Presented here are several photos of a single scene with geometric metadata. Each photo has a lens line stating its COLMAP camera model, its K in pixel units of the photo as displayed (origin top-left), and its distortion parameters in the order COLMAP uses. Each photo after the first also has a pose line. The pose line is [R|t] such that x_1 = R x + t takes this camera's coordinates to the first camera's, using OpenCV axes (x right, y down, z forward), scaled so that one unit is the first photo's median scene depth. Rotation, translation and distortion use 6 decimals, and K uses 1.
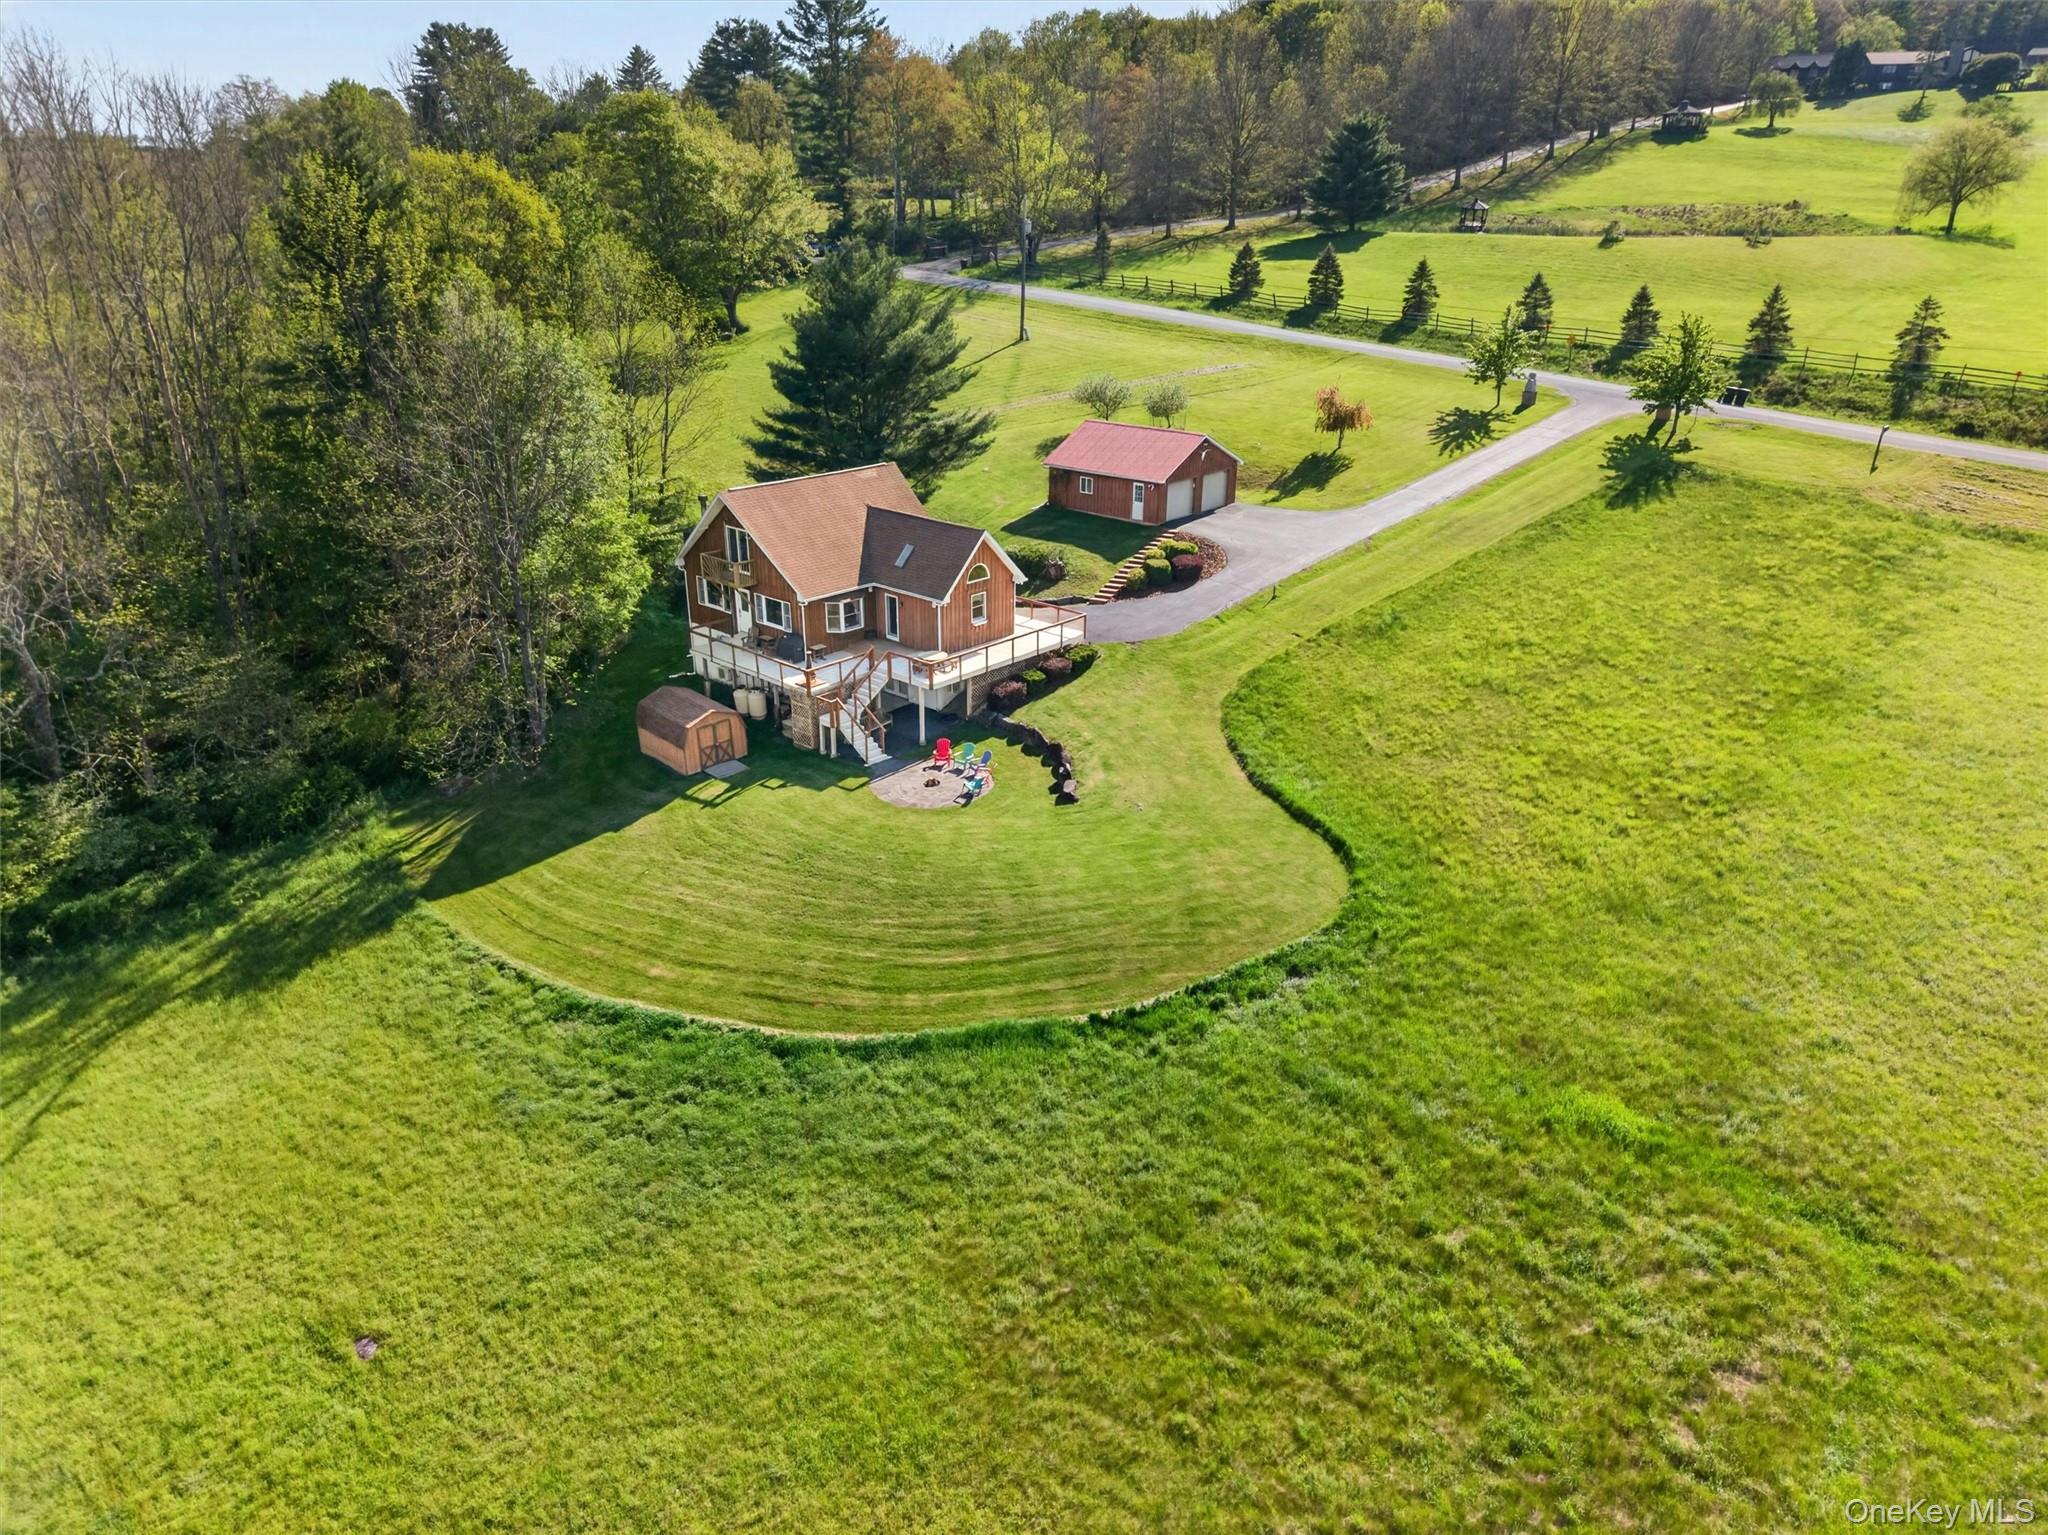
lens RADIAL K [[1341.7, 0, 1055.1], [0, 1341.7, 763.5], [0, 0, 1]] dist [0.004702, -0.031137]
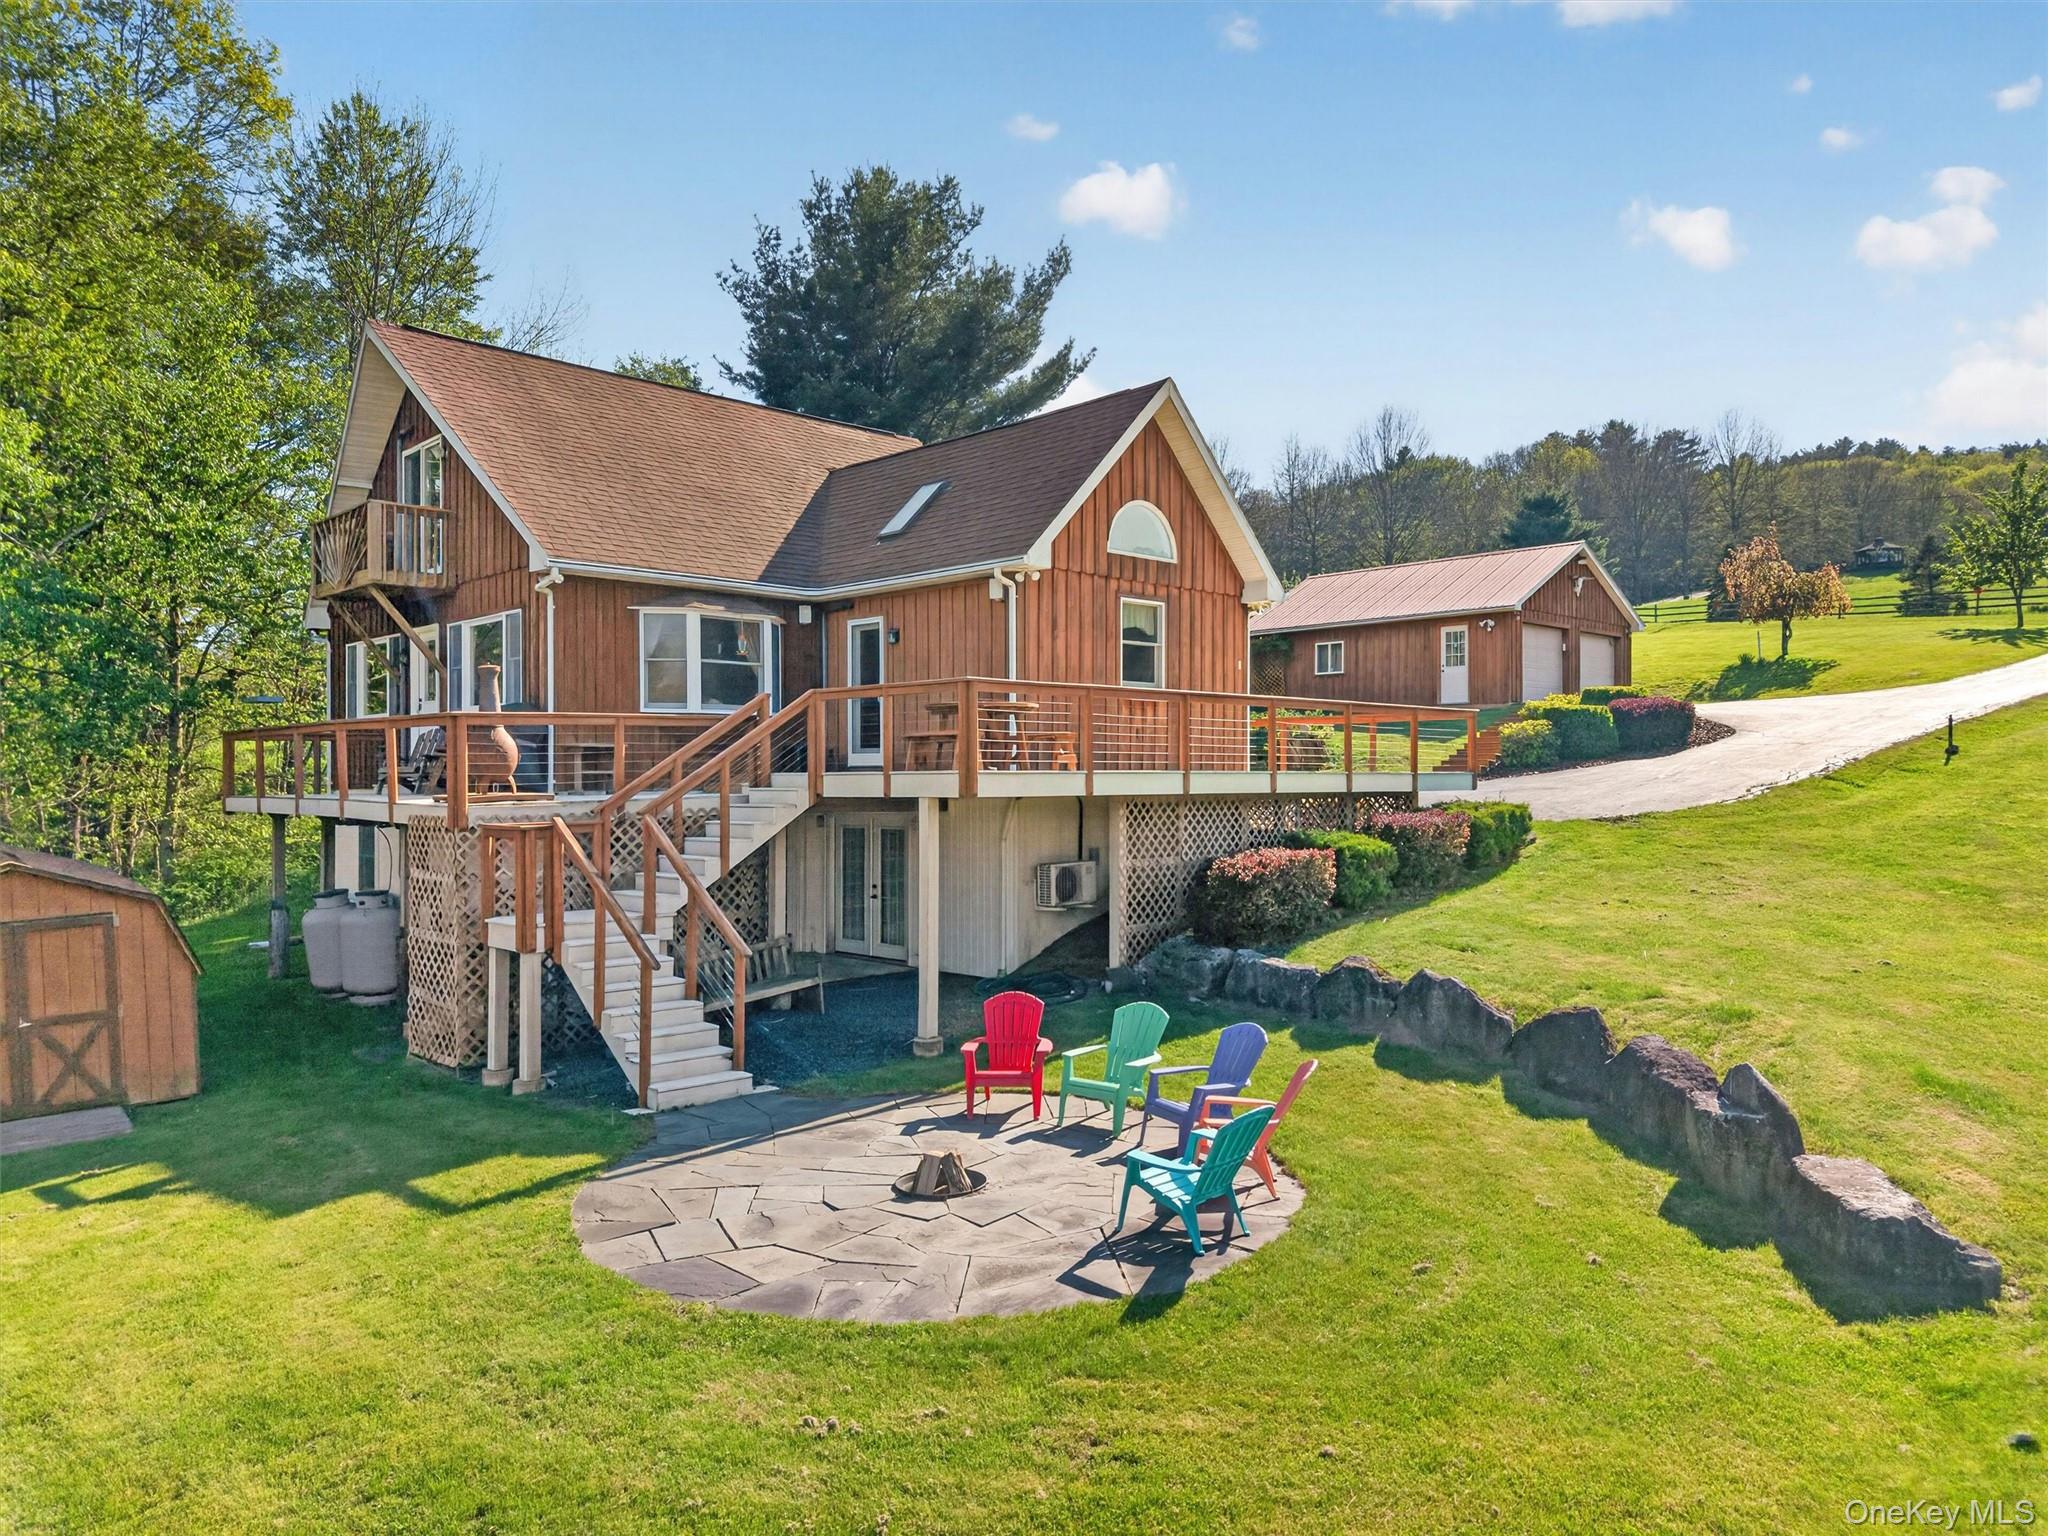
lens RADIAL K [[1341.7, 0, 1055.1], [0, 1341.7, 764.0], [0, 0, 1]] dist [0.004702, -0.031137]
pose [[0.998325, 0.001339, -0.057839, -0.063940], [-0.024706, 0.913864, -0.405268, 0.033968], [0.052314, 0.406019, 0.912366, 0.784765]]
